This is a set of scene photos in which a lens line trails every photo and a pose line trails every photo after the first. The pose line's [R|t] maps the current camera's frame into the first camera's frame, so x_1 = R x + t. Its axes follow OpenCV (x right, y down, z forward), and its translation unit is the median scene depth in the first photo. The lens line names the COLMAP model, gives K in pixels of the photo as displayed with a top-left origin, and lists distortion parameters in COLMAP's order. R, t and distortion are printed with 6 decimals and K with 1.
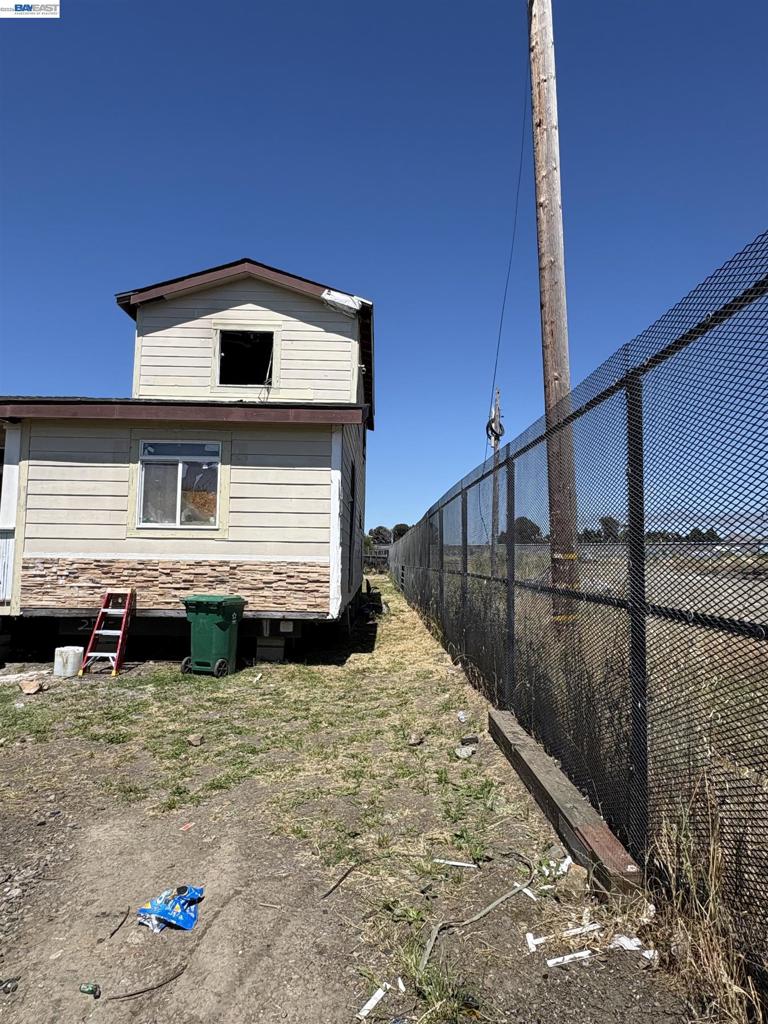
lens RADIAL K [[585.9, 0, 382.8], [0, 585.9, 513.3], [0, 0, 1]] dist [-0.001813, -0.000520]
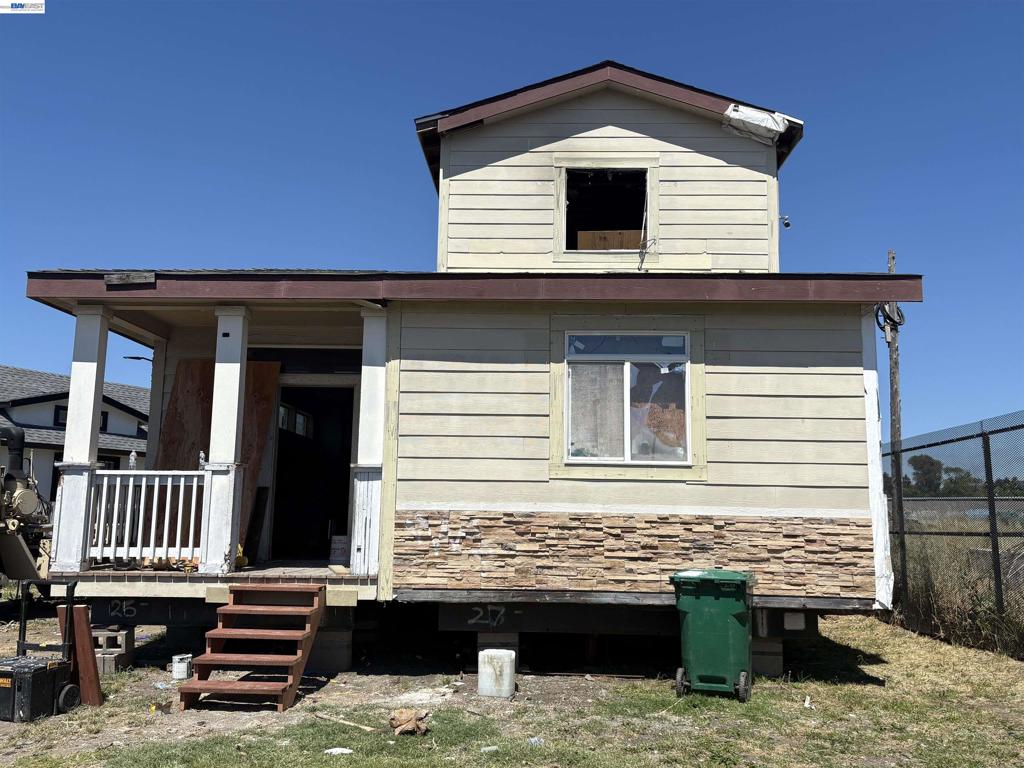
lens RADIAL K [[909.5, 0, 511.8], [0, 909.5, 380.8], [0, 0, 1]] dist [0.052815, -0.046606]
pose [[0.998261, -0.007297, -0.058497, -0.417681], [0.002761, 0.997008, -0.077253, 0.010511], [0.058886, 0.076957, 0.995294, -0.020505]]
